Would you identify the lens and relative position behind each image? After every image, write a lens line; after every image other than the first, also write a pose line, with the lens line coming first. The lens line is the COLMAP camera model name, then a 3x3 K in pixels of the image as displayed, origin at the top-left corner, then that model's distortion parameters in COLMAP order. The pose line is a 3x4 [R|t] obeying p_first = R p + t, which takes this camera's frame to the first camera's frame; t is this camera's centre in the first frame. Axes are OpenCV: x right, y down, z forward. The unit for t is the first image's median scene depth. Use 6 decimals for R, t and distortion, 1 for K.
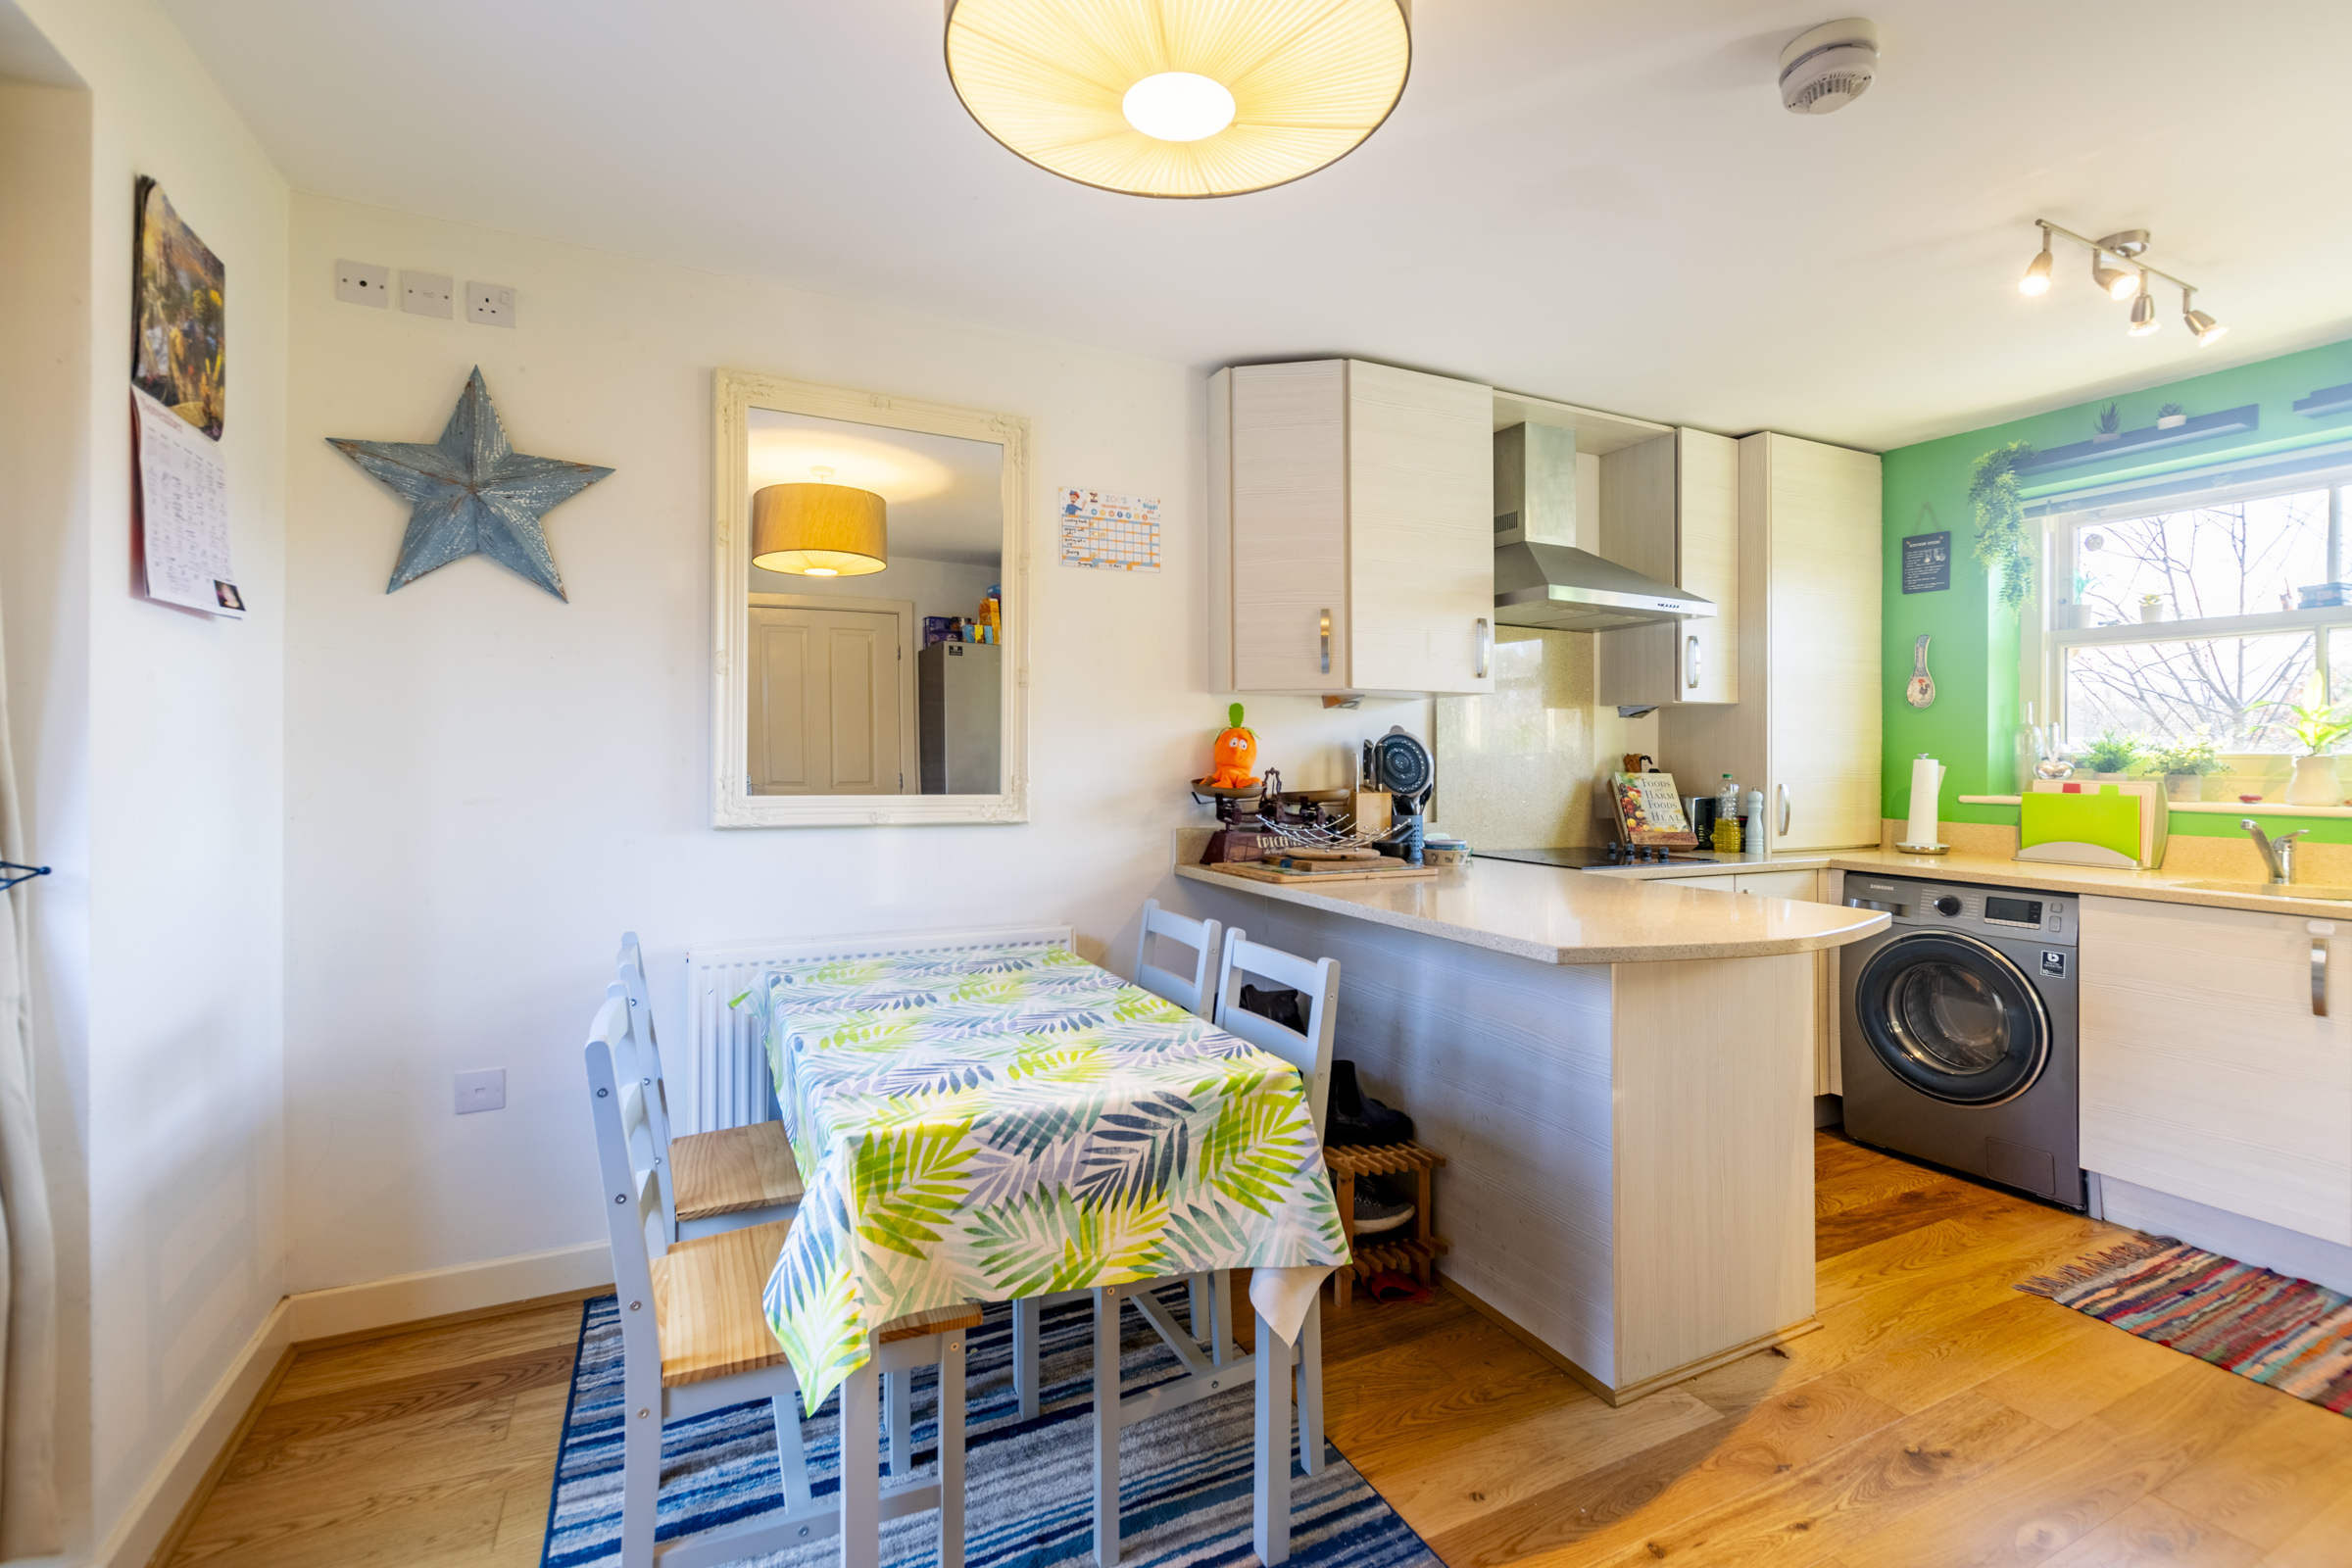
lens RADIAL K [[1033.5, 0, 1179.1], [0, 1033.5, 750.1], [0, 0, 1]] dist [0.003527, -0.004115]
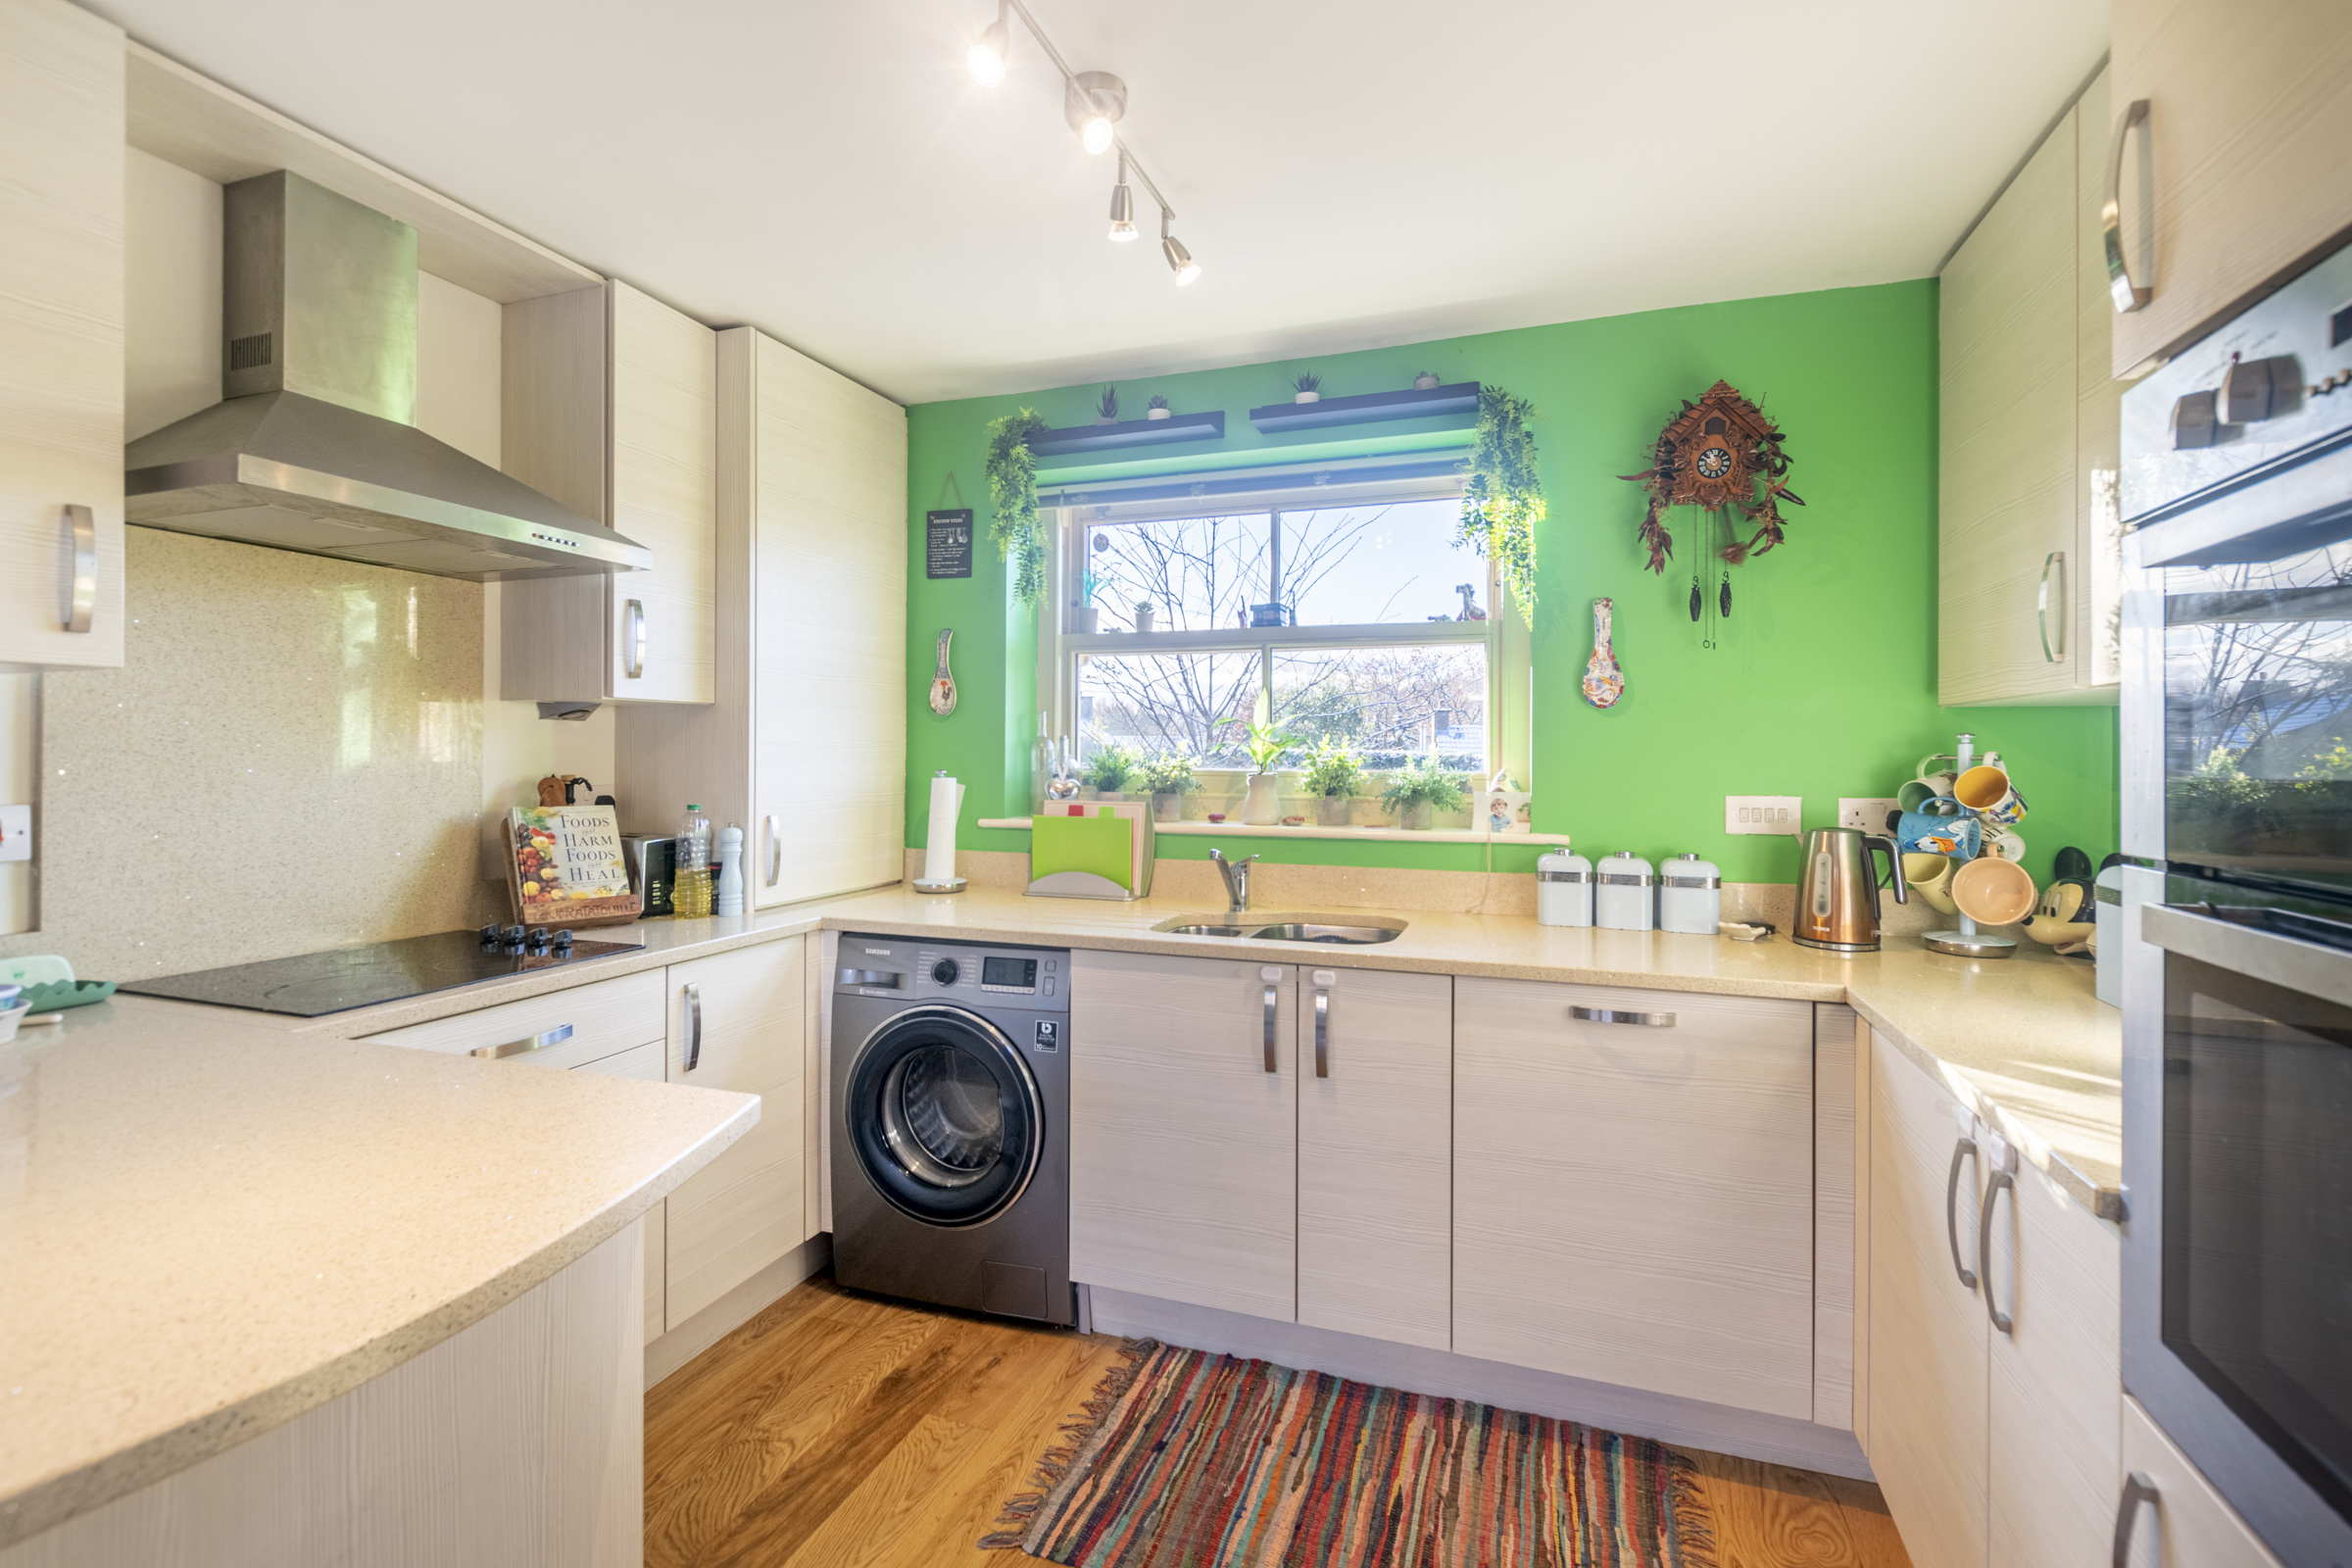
lens RADIAL K [[1030.4, 0, 1180.9], [0, 1030.4, 748.3], [0, 0, 1]] dist [0.001614, -0.000264]
pose [[0.718386, 0.000564, 0.695645, 0.317489], [-0.005081, 0.999977, 0.004437, -0.021812], [-0.695626, -0.006722, 0.718372, 0.306142]]
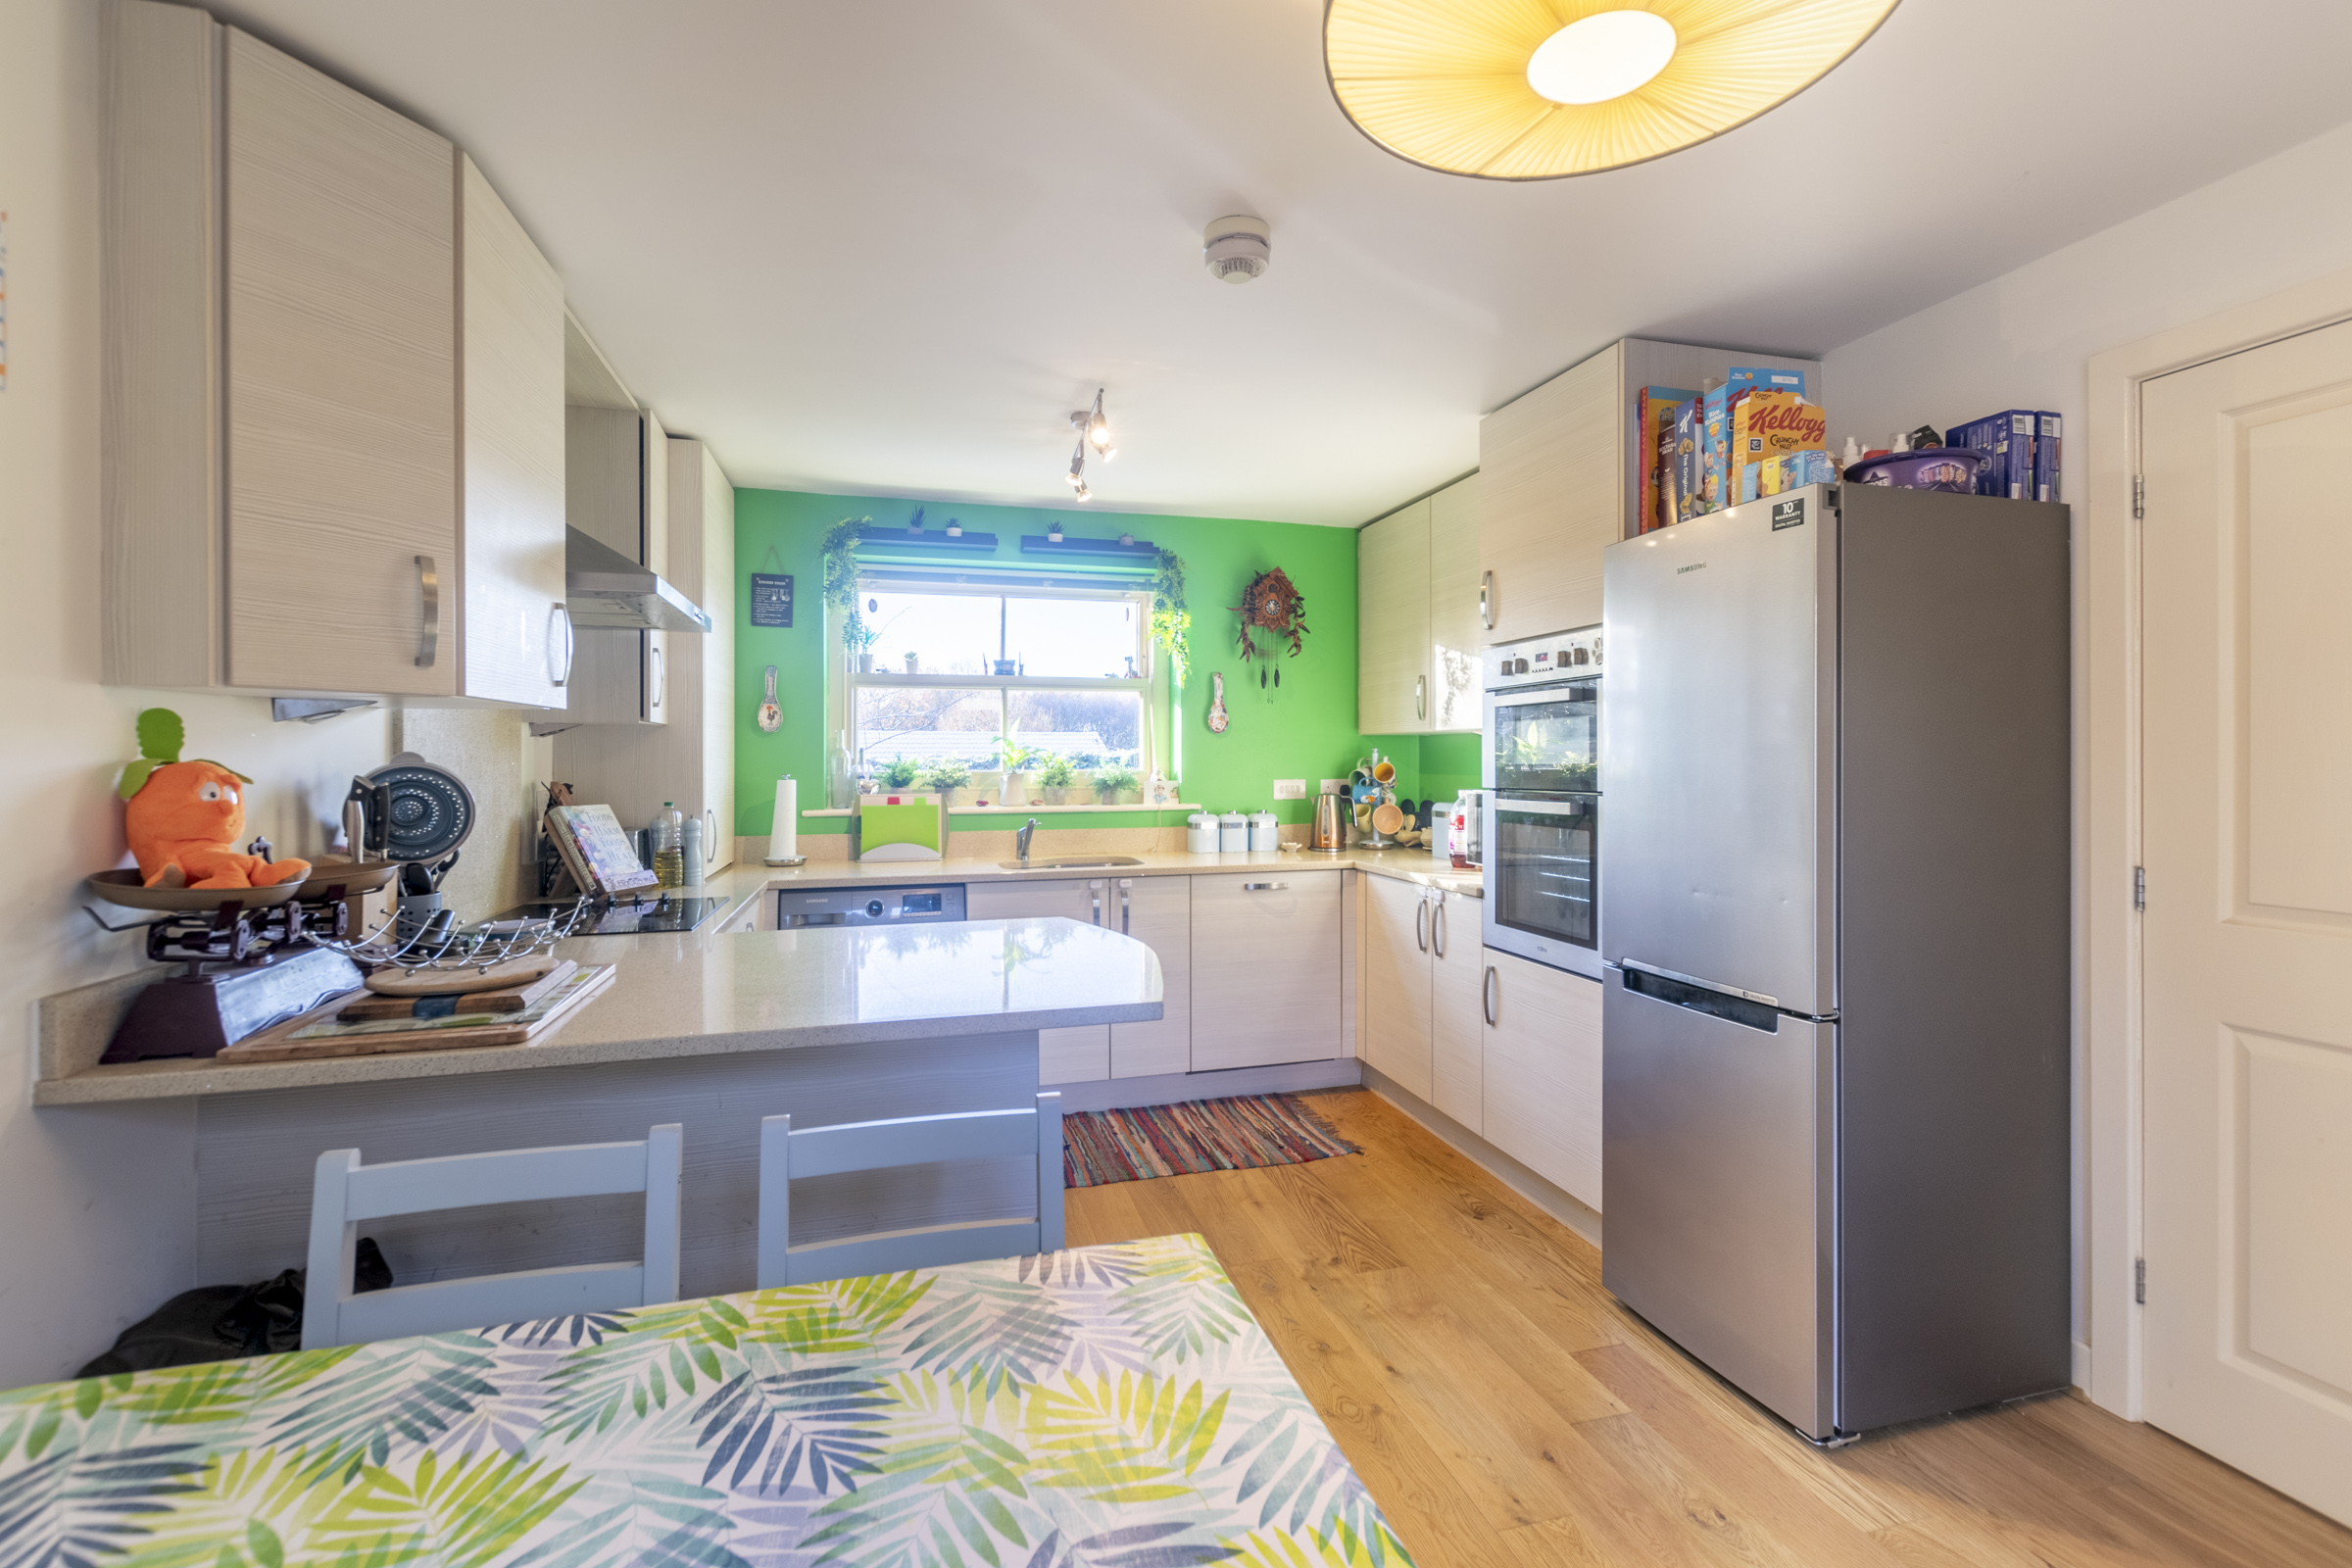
lens RADIAL K [[1022.2, 0, 1184.0], [0, 1022.2, 759.1], [0, 0, 1]] dist [0.001908, -0.004498]
pose [[0.182789, -0.007832, 0.983121, -0.308582], [-0.002483, 0.999961, 0.008428, -0.026497], [-0.983149, -0.003982, 0.182762, 0.433169]]
